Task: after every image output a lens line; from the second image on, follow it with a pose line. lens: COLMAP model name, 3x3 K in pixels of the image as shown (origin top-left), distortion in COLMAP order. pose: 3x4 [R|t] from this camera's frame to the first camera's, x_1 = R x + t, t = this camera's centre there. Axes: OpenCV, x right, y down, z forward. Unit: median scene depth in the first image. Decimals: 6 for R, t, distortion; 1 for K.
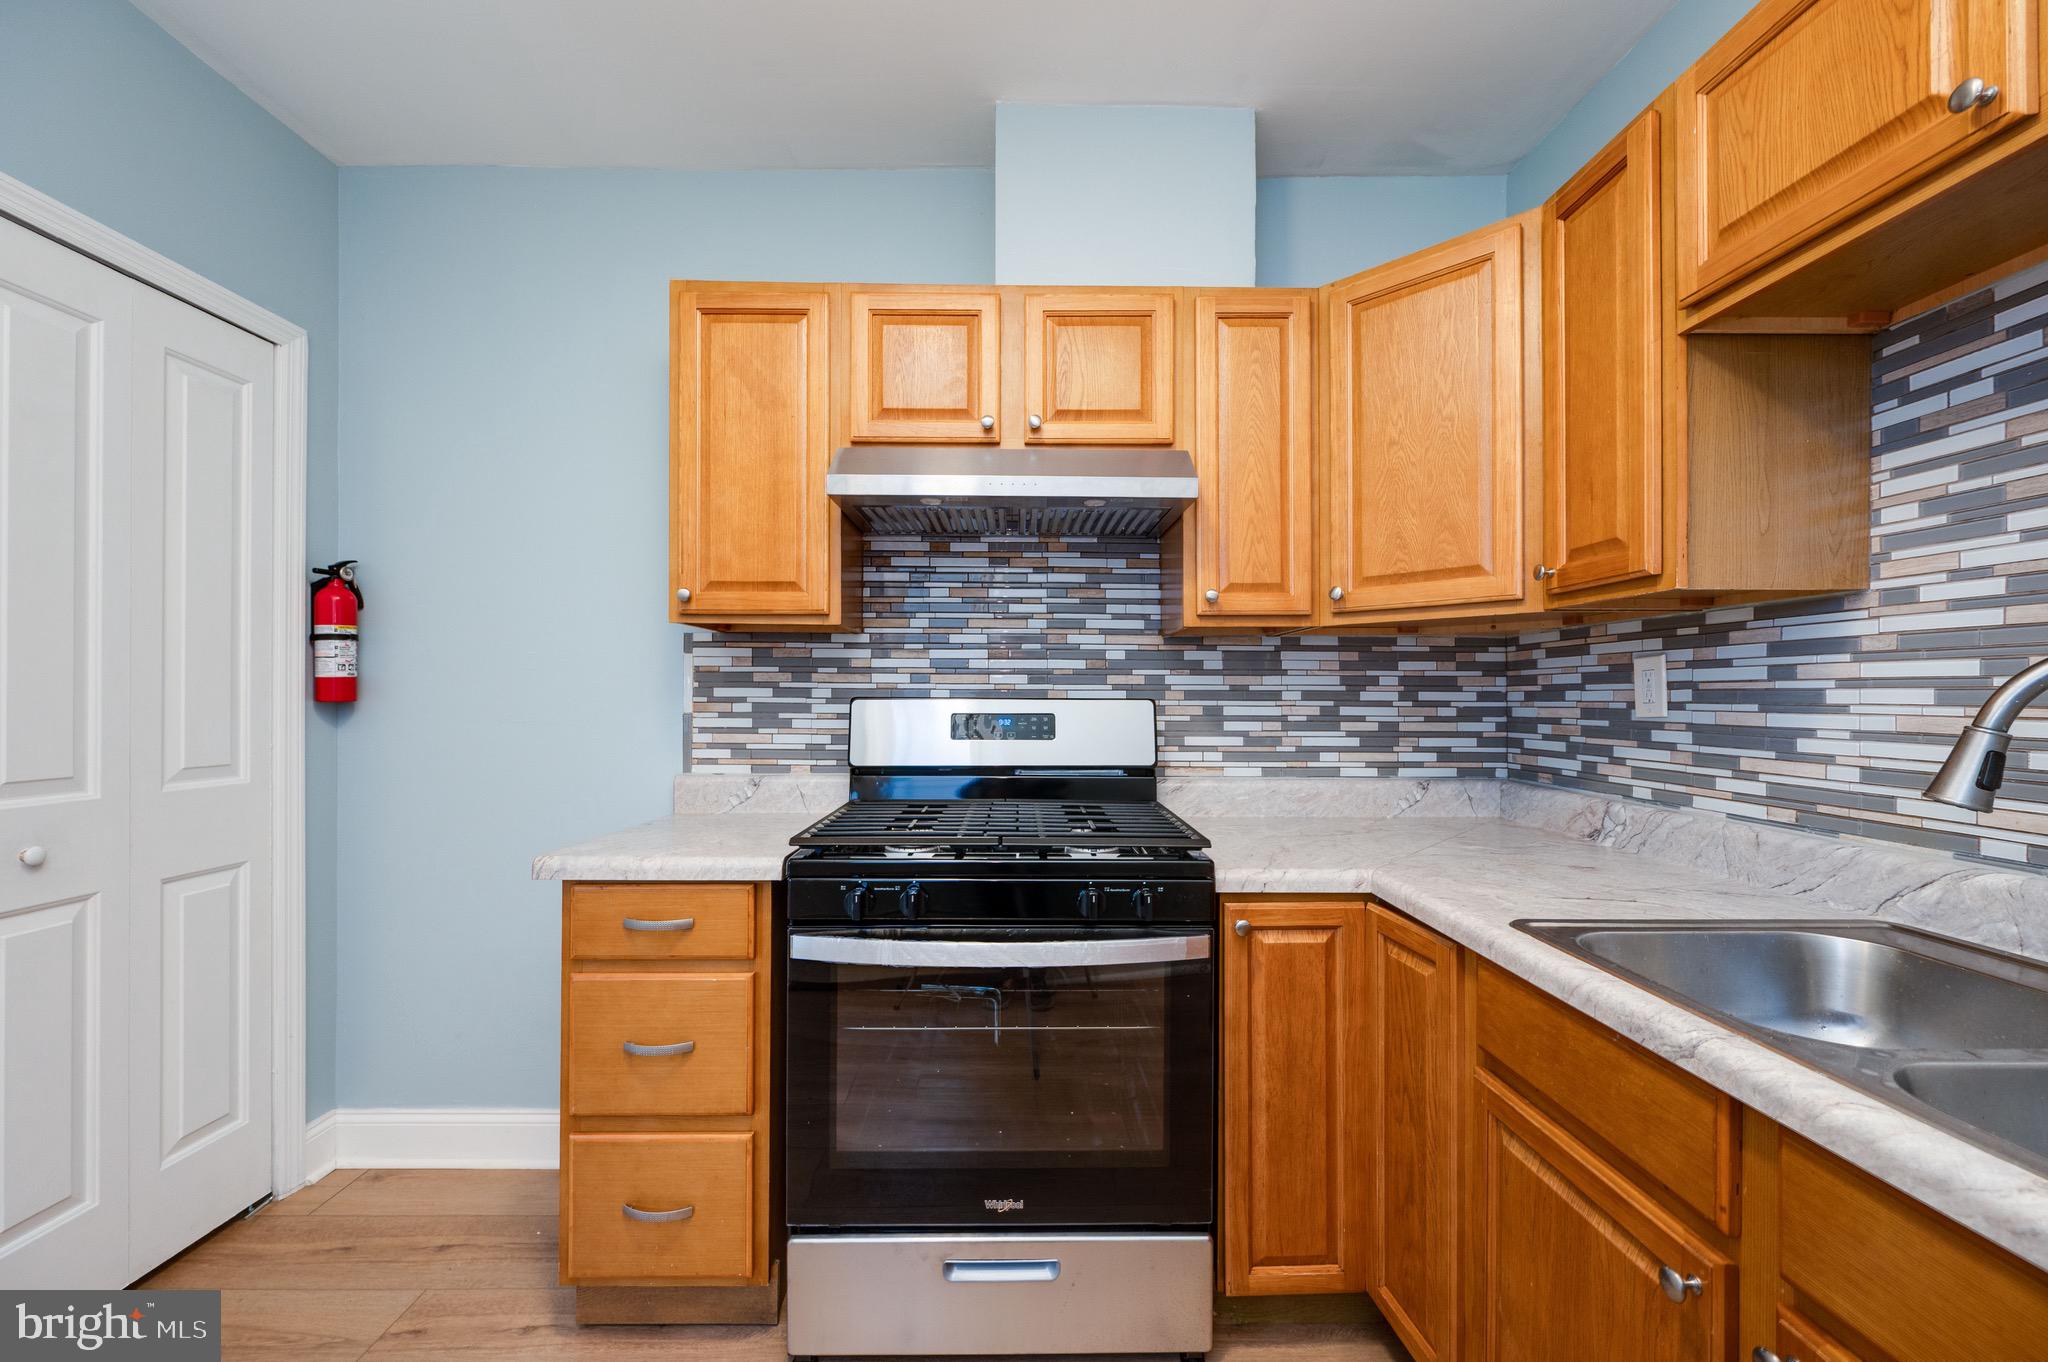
lens RADIAL K [[832.8, 0, 1023.2], [0, 832.8, 690.7], [0, 0, 1]] dist [0.000149, -0.000088]
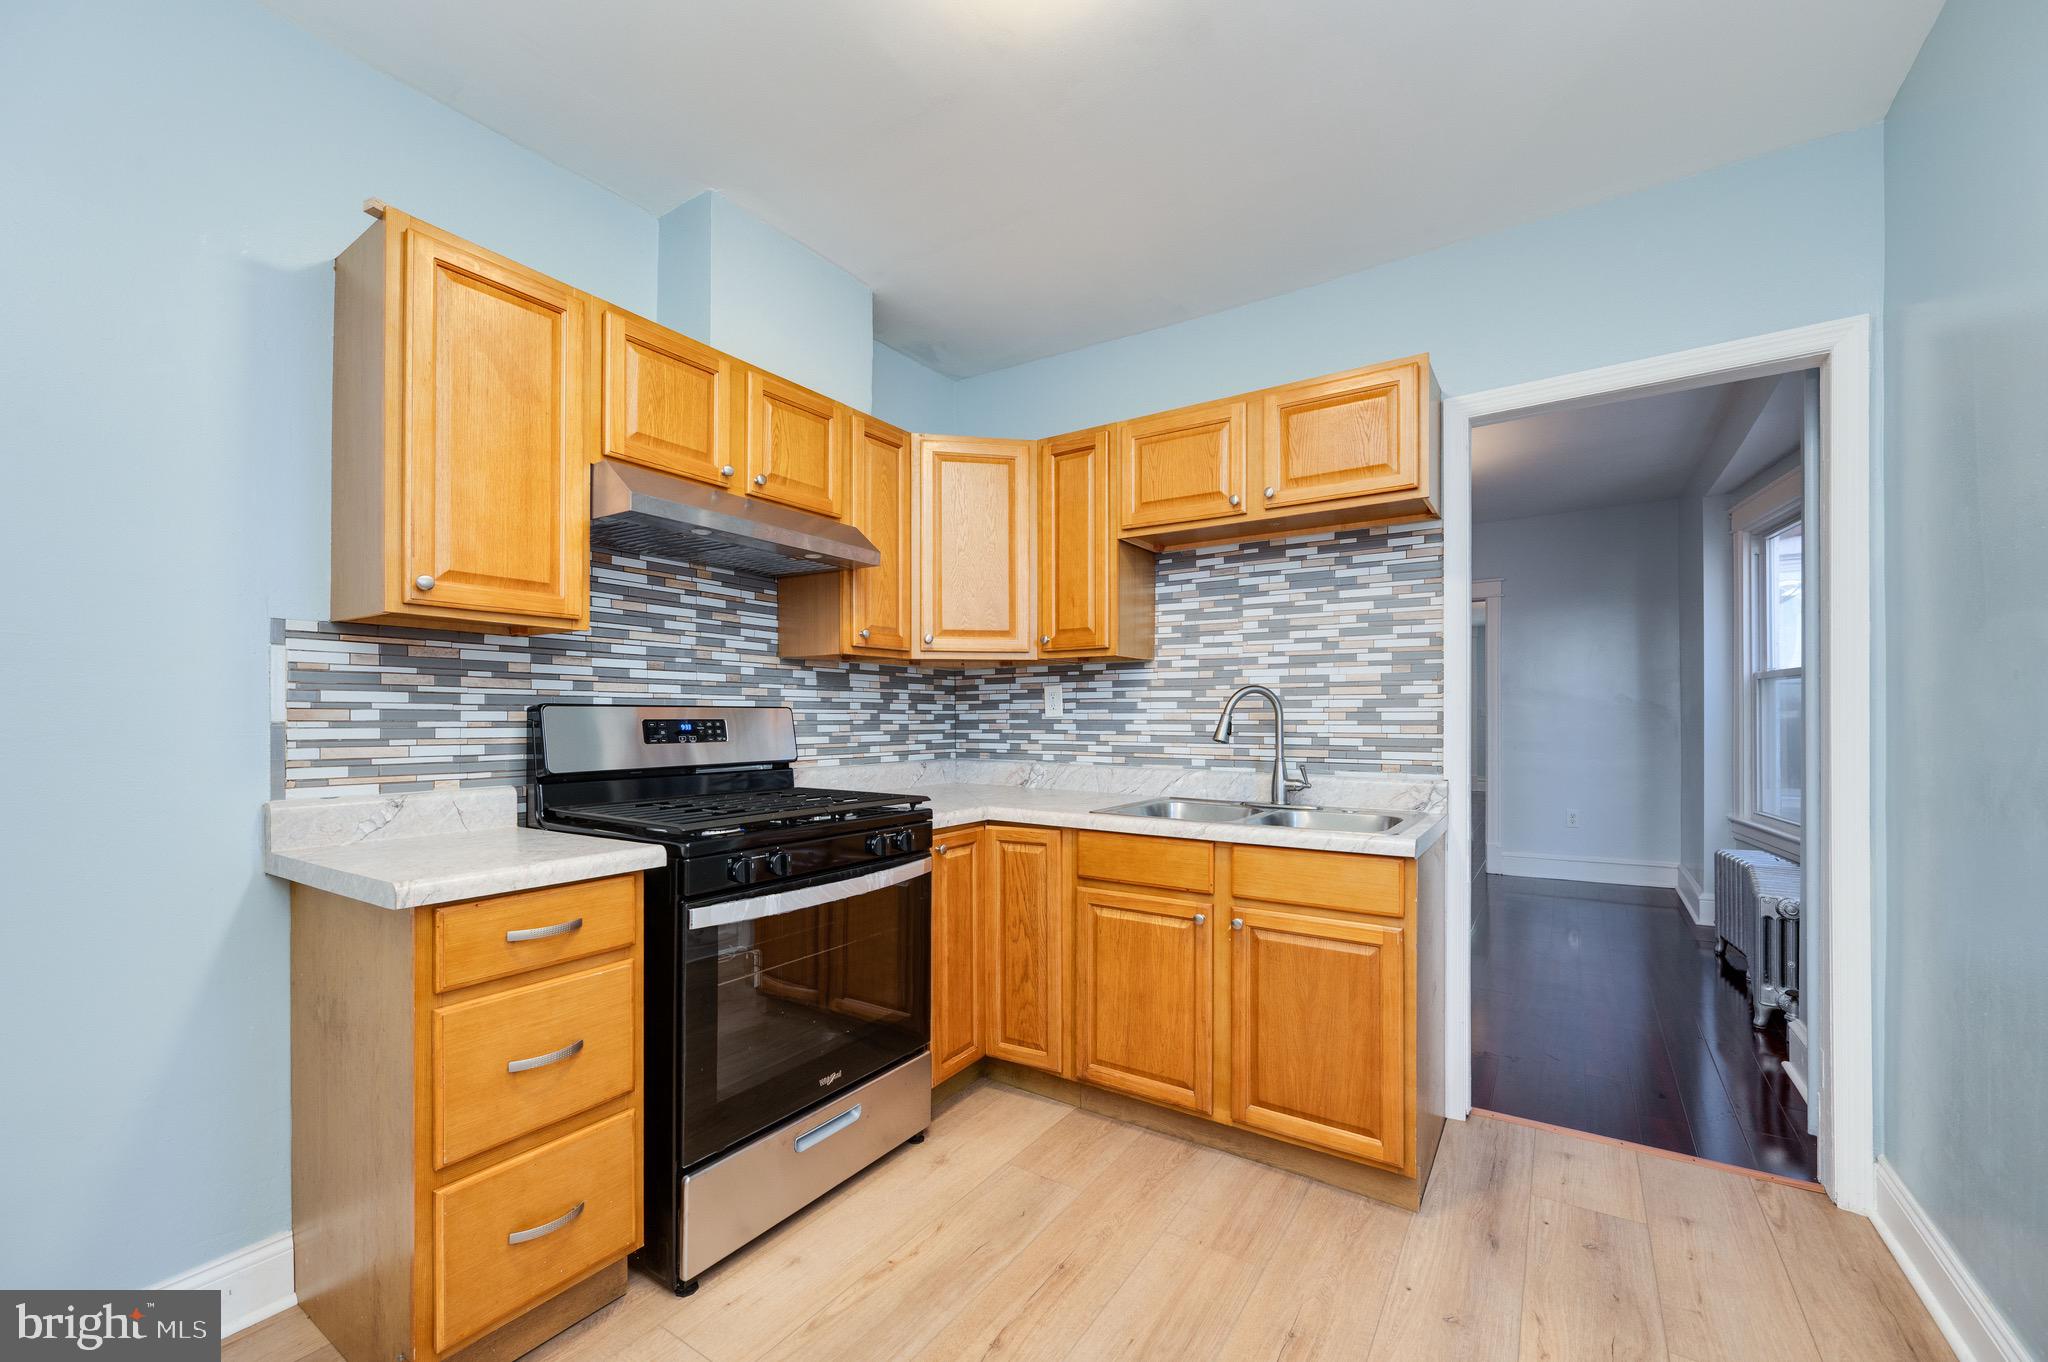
lens RADIAL K [[795.7, 0, 1074.4], [0, 795.7, 711.4], [0, 0, 1]] dist [-0.000287, -0.000074]
pose [[0.537543, 0.001190, 0.843235, -0.626428], [-0.001809, 0.999998, -0.000258, 0.015466], [-0.843234, -0.001387, 0.537544, -0.017233]]
